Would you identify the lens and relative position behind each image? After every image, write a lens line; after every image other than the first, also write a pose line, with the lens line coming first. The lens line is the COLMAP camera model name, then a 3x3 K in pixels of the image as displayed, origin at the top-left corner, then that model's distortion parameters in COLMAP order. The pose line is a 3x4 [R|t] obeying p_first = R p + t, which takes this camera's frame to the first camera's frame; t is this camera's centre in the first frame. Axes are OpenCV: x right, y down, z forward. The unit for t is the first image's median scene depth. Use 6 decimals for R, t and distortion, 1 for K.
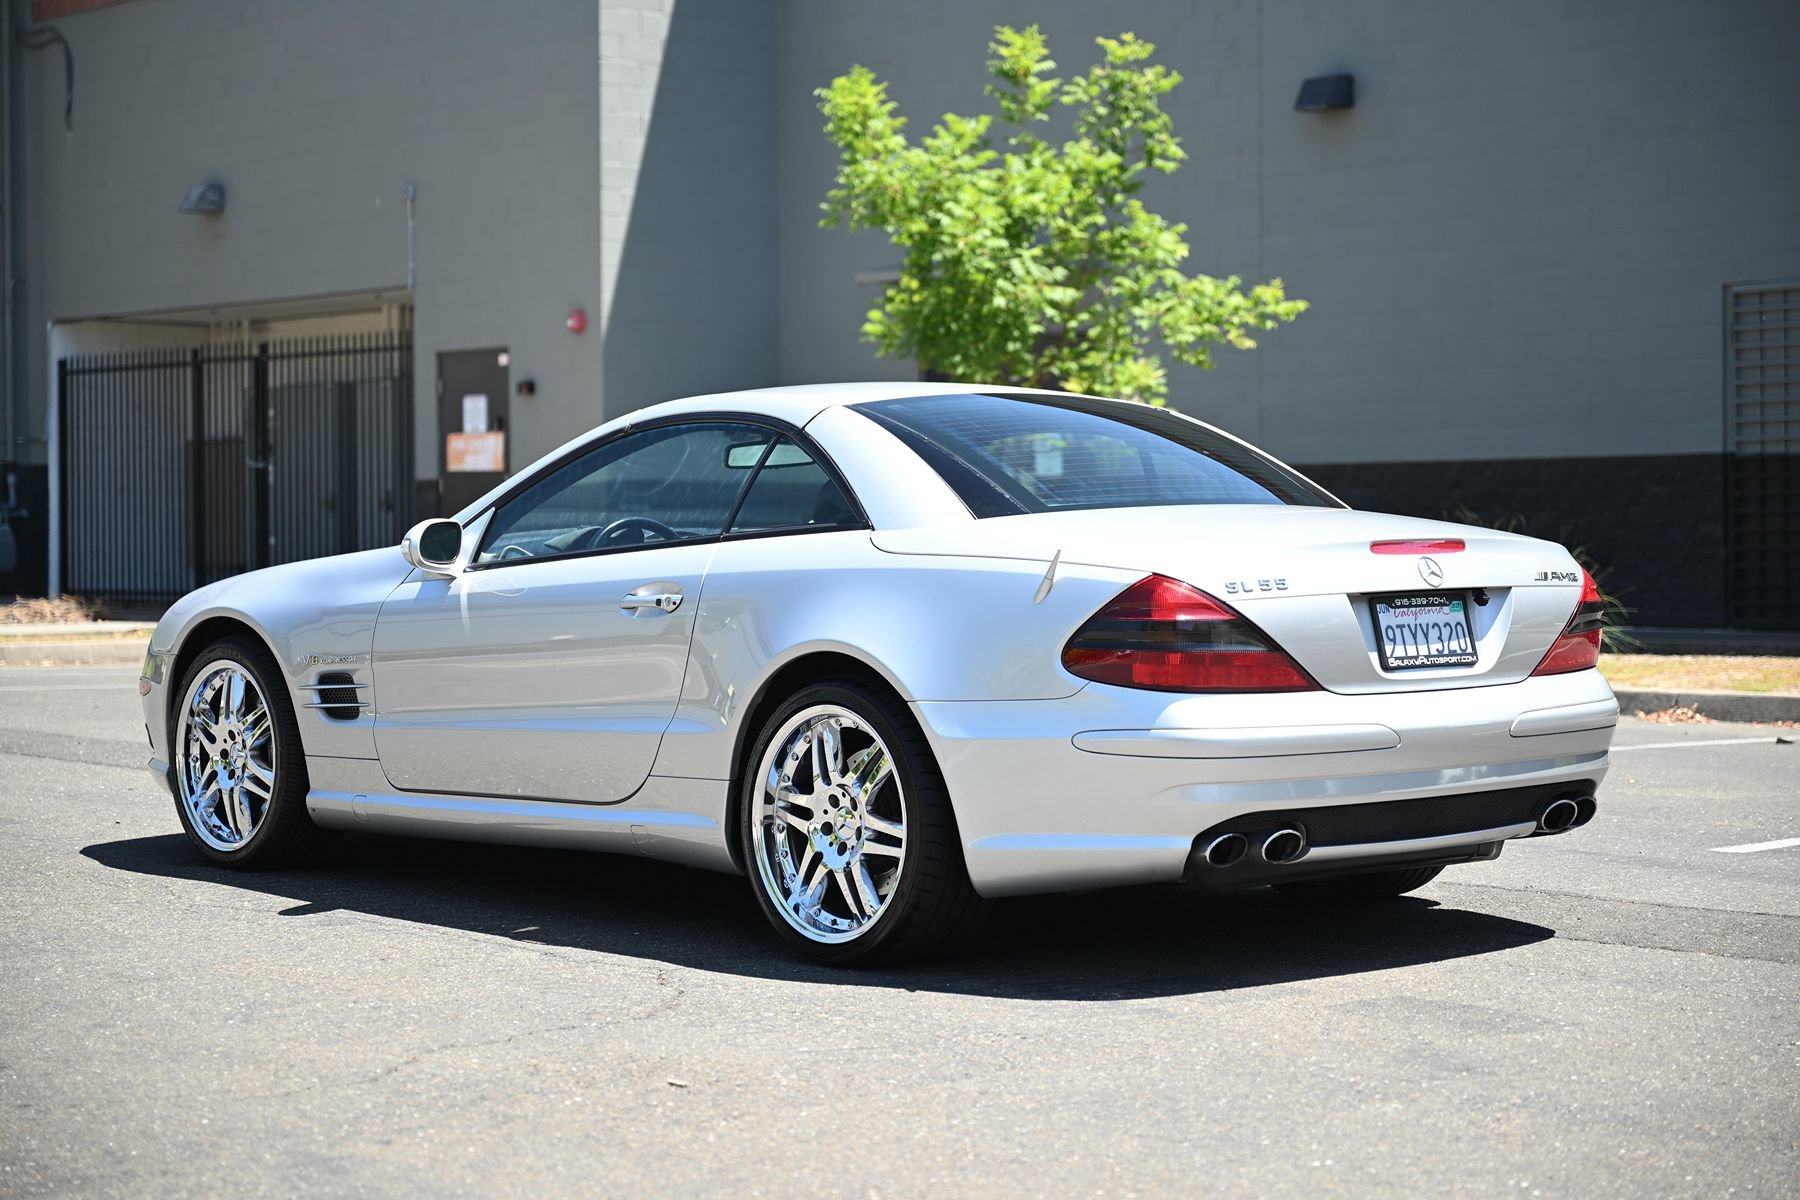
lens RADIAL K [[3699.1, 0, 900.3], [0, 3699.1, 580.7], [0, 0, 1]] dist [0.045285, -0.191842]
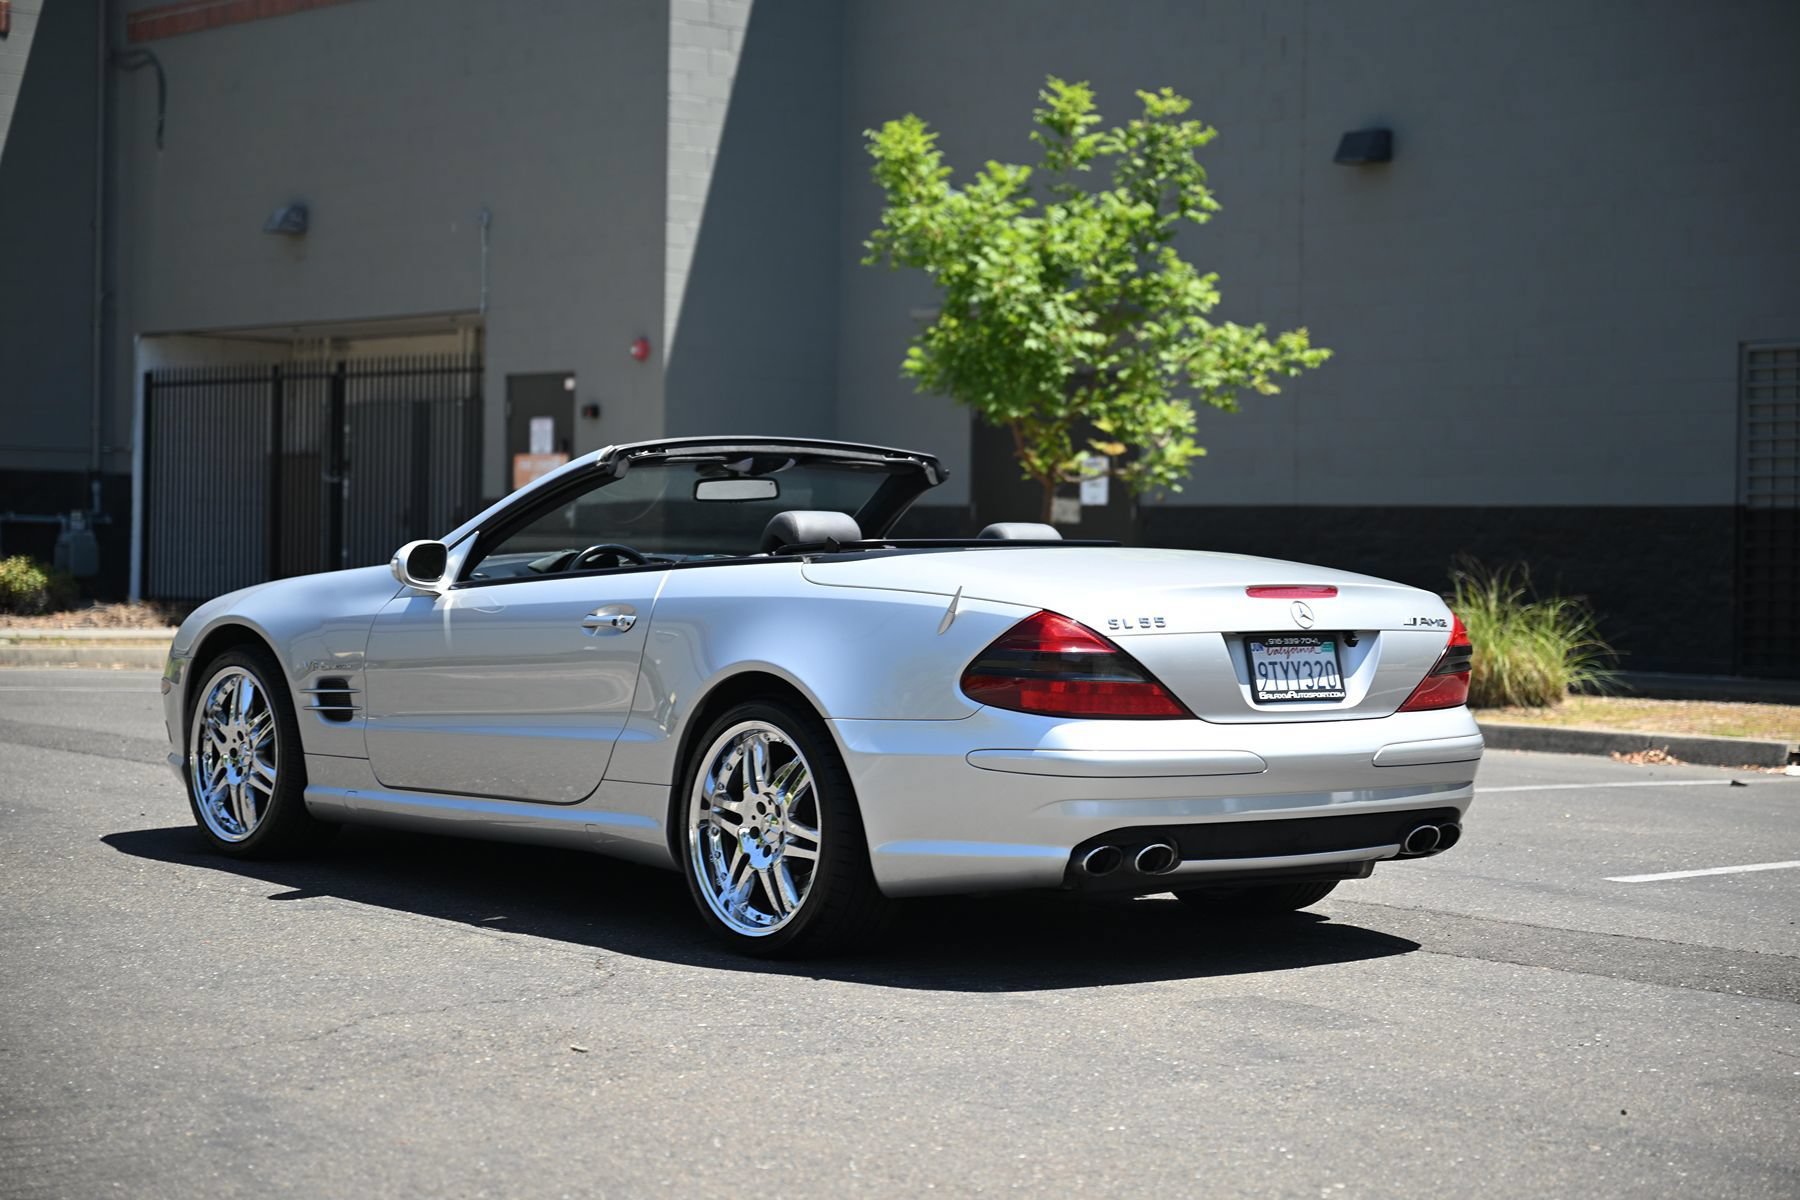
lens RADIAL K [[3701.5, 0, 918.5], [0, 3701.5, 604.7], [0, 0, 1]] dist [0.071423, -0.464879]
pose [[0.999400, 0.026219, -0.022650, 0.049075], [-0.026229, 0.999656, -0.000148, -0.002089], [0.022638, 0.000742, 0.999743, -0.099134]]
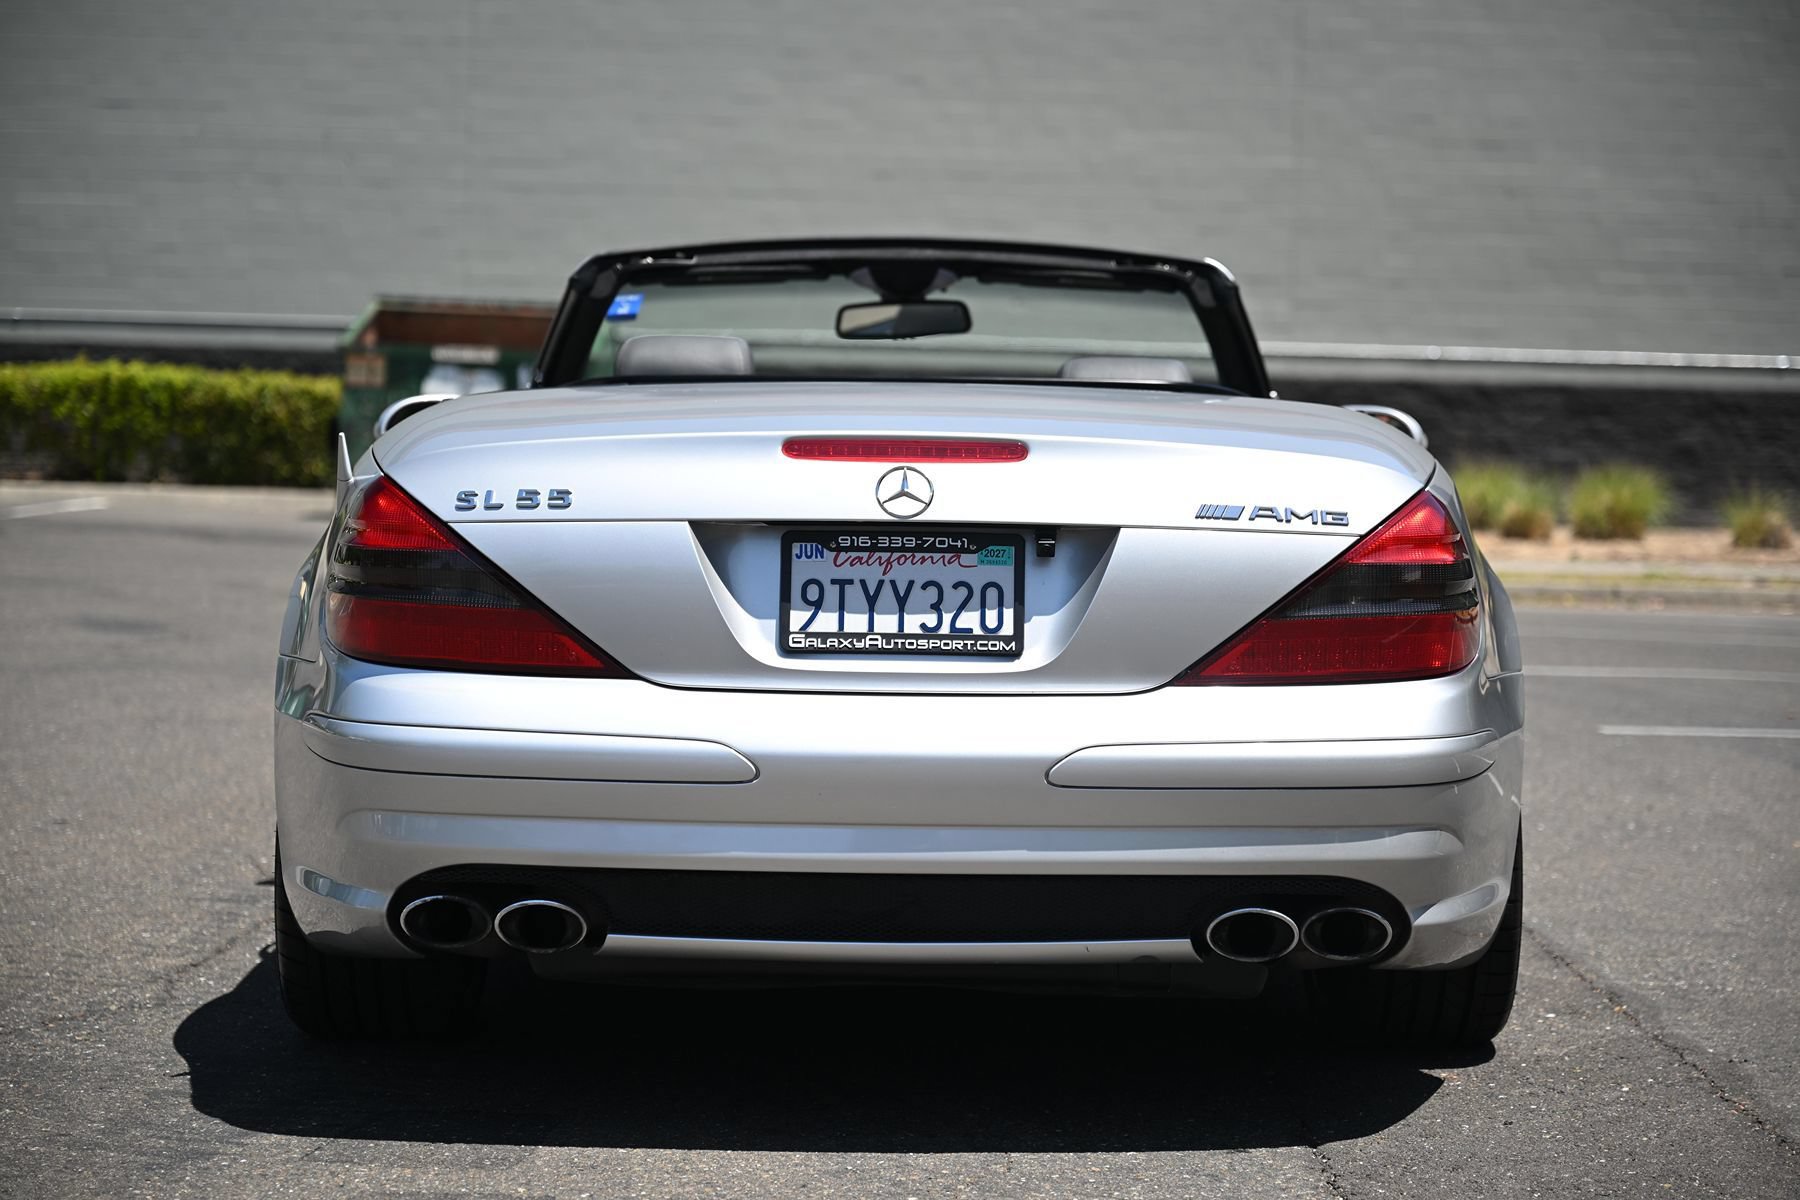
lens RADIAL K [[3729.0, 0, 900.0], [0, 3729.0, 600.0], [0, 0, 1]] dist [-0.049851, 0.381933]
pose [[0.751593, 0.059310, -0.656955, 0.487240], [-0.040454, 0.998219, 0.043838, -0.010374], [0.658385, -0.006372, 0.752654, 0.505833]]
